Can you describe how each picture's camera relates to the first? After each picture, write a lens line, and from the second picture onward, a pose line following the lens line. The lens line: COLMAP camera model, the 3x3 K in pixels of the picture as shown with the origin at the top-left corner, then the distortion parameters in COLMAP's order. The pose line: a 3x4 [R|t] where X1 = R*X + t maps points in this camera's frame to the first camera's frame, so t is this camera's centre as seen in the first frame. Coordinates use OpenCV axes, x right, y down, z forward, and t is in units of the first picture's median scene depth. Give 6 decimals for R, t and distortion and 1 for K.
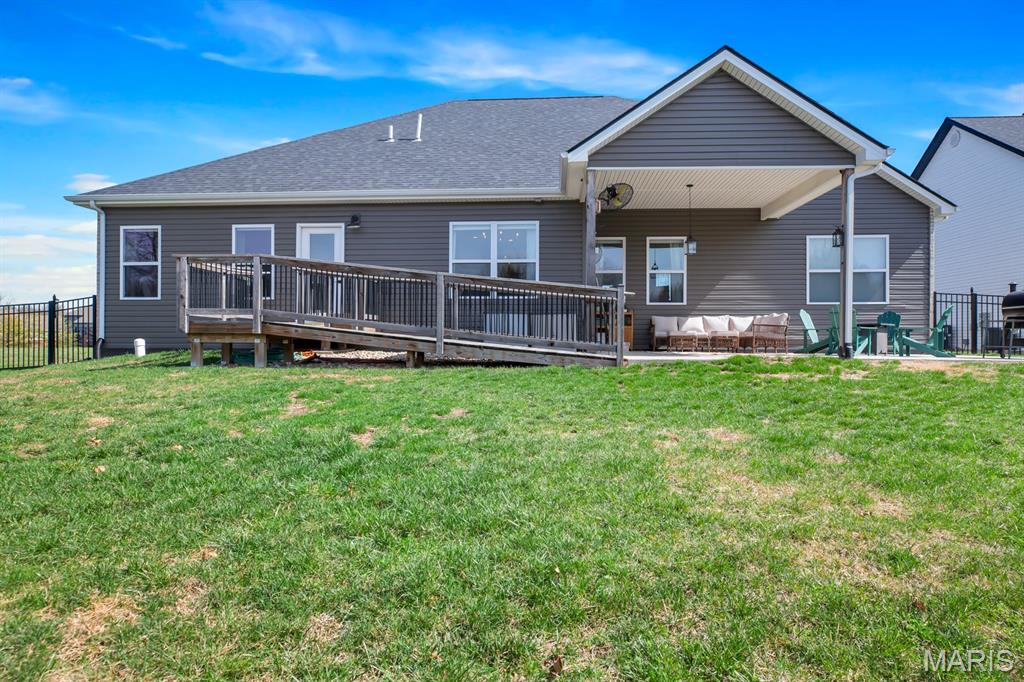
lens RADIAL K [[606.8, 0, 515.2], [0, 606.8, 334.1], [0, 0, 1]] dist [-0.002806, 0.000498]
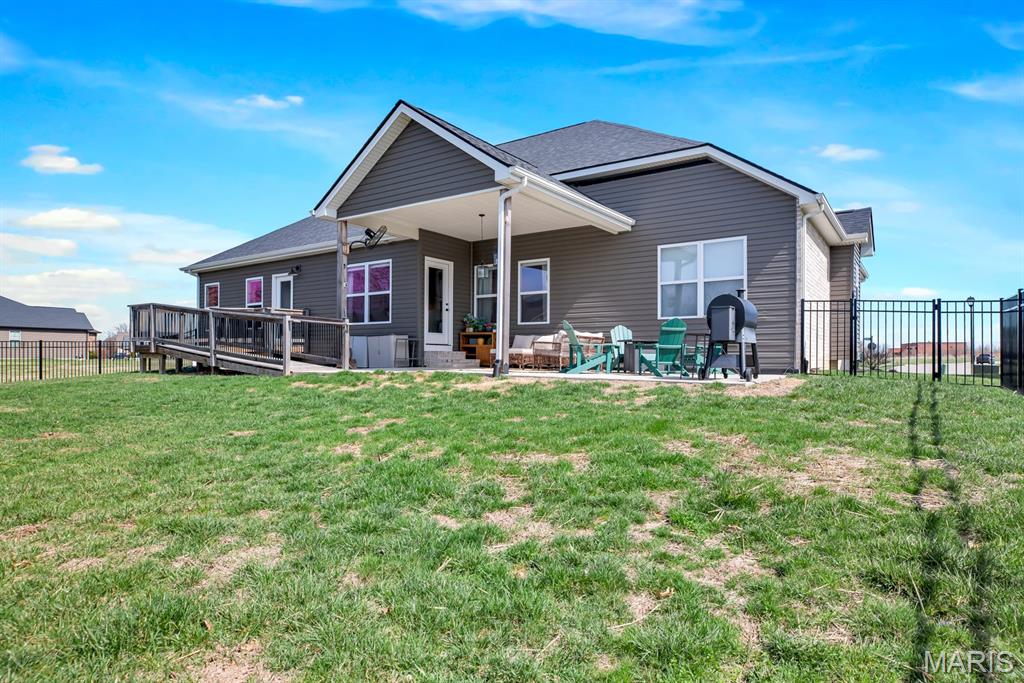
lens RADIAL K [[585.2, 0, 512.9], [0, 585.2, 351.8], [0, 0, 1]] dist [0.002197, 0.000470]
pose [[0.851538, -0.002812, -0.524286, 1.116497], [0.001591, 0.999995, -0.002779, 0.004364], [0.524291, 0.001533, 0.851538, 0.169084]]
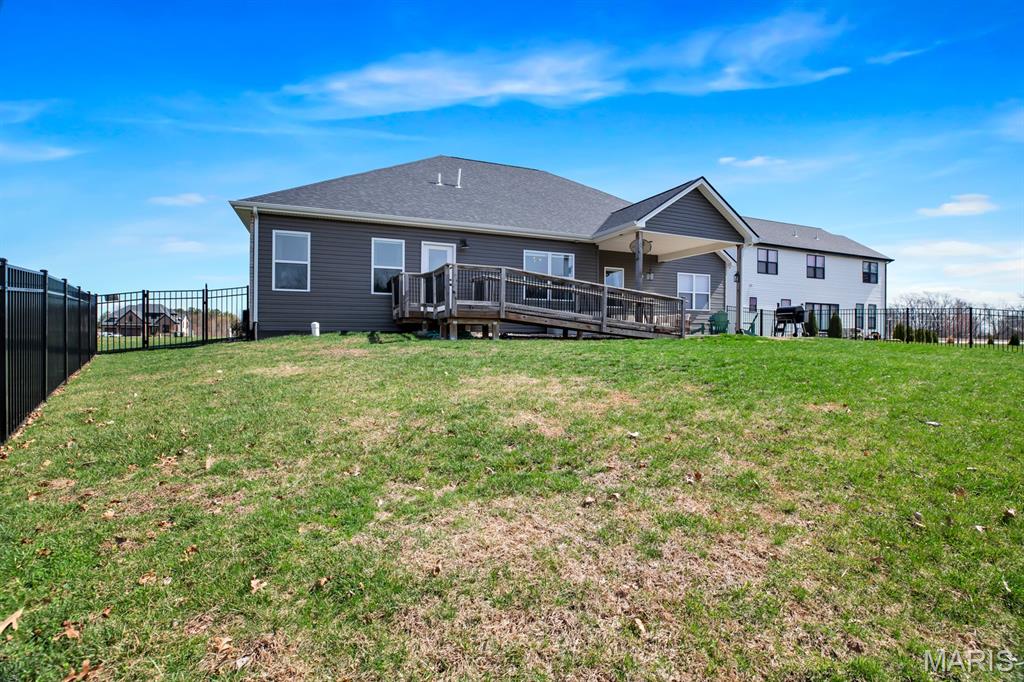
lens RADIAL K [[468.0, 0, 510.8], [0, 468.0, 335.9], [0, 0, 1]] dist [-0.001904, 0.000038]
pose [[0.892395, 0.000892, 0.451255, -0.620557], [-0.006975, 0.999906, 0.011816, 0.018538], [-0.451202, -0.013692, 0.892317, -0.045274]]
